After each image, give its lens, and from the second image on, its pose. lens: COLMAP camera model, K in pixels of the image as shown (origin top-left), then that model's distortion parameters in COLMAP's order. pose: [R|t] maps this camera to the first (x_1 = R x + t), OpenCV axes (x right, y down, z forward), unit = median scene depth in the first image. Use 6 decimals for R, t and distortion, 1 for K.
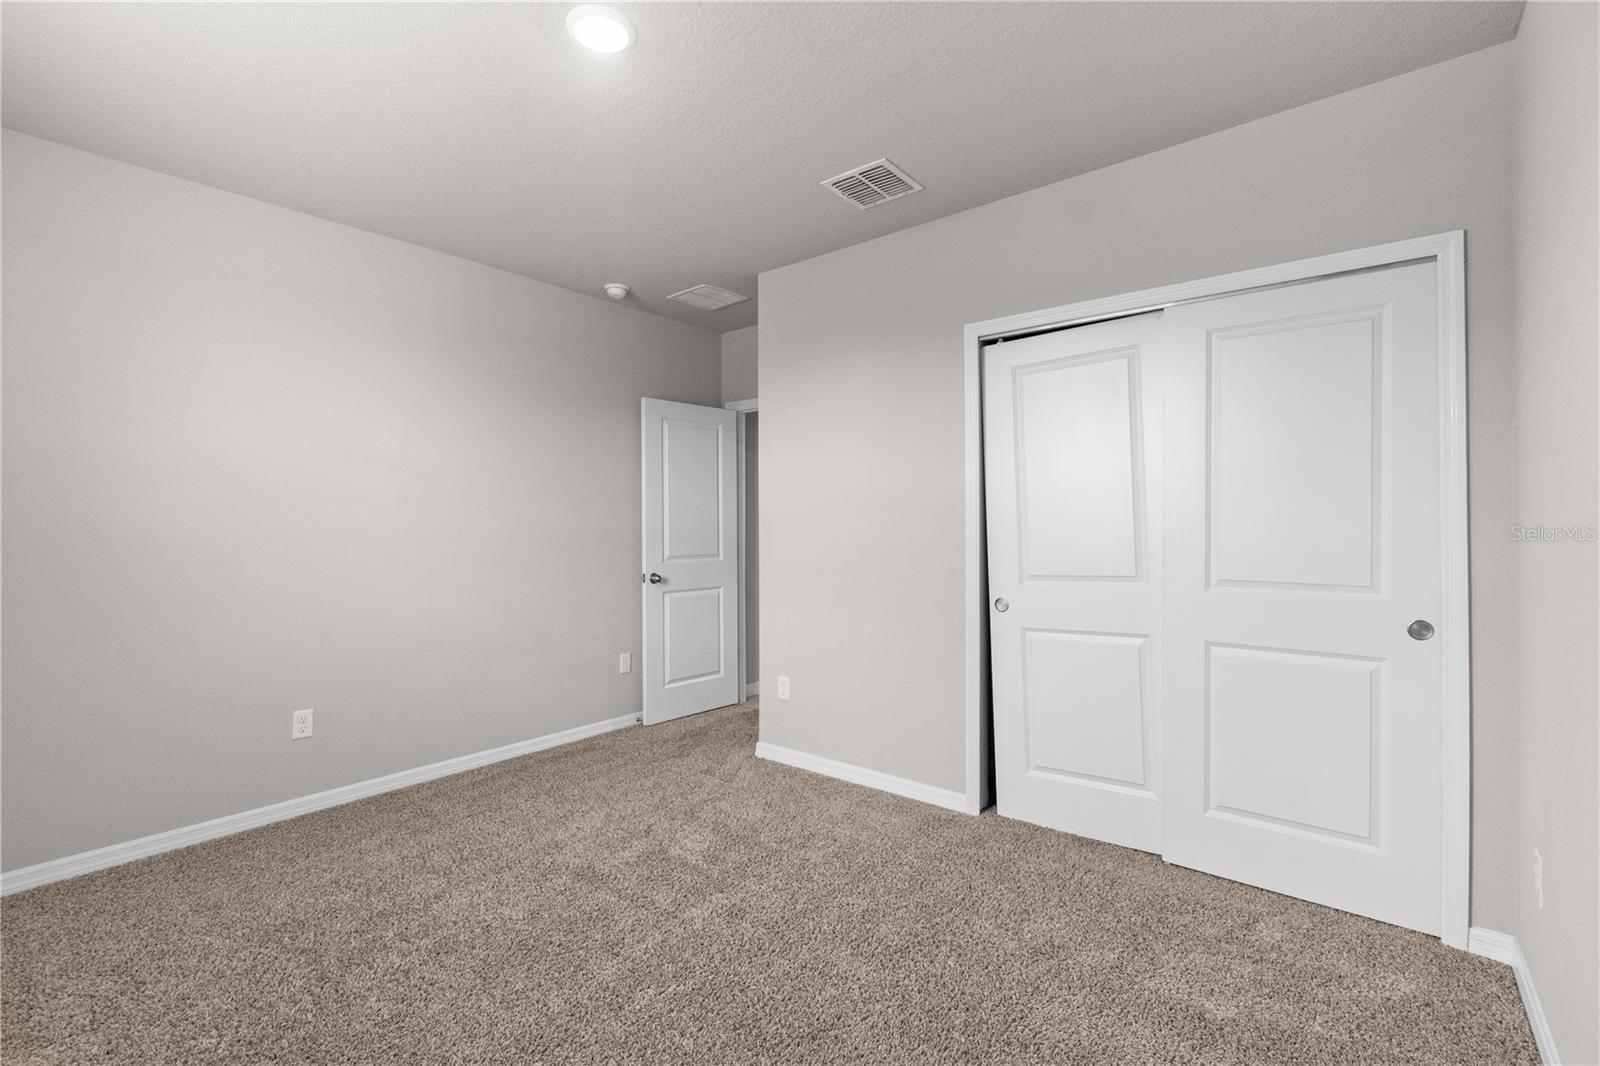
lens RADIAL K [[713.2, 0, 789.6], [0, 713.2, 558.3], [0, 0, 1]] dist [-0.000471, 0.000211]
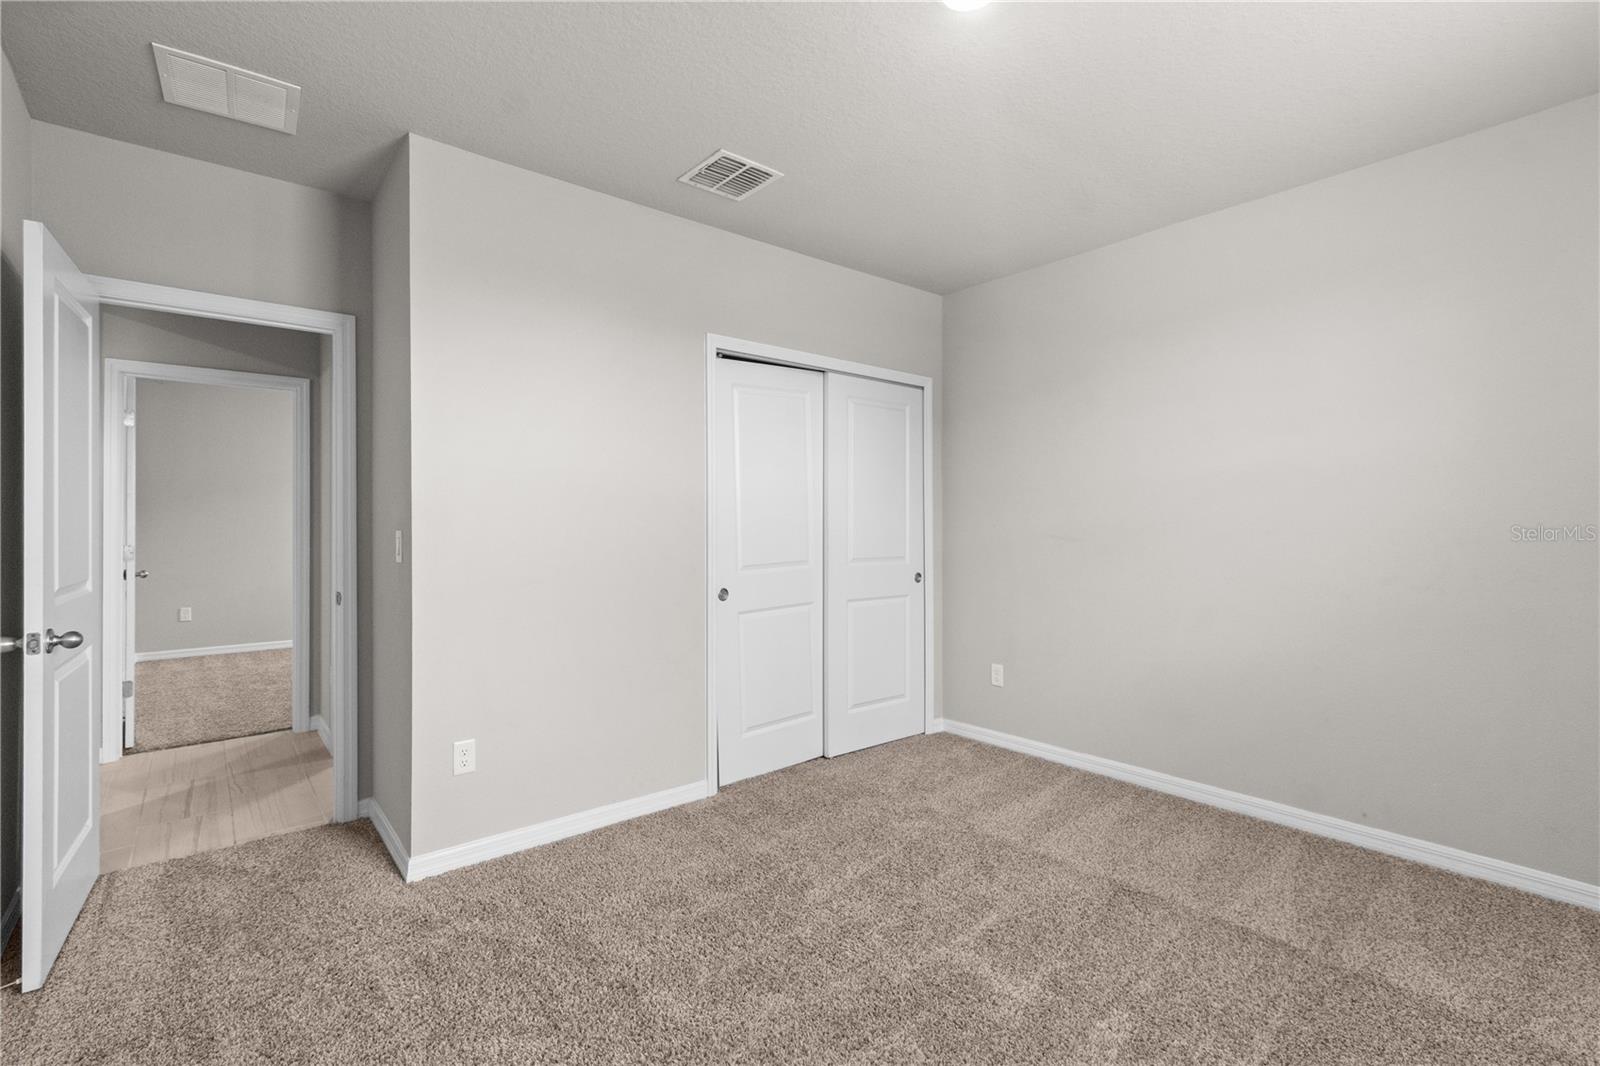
lens RADIAL K [[725.2, 0, 800.0], [0, 725.2, 533.0], [0, 0, 1]] dist [0.000024, -0.000067]
pose [[0.182045, -0.016952, 0.983144, -0.759844], [0.036403, 0.999282, 0.010489, -0.035273], [-0.982616, 0.033880, 0.182532, 0.654229]]
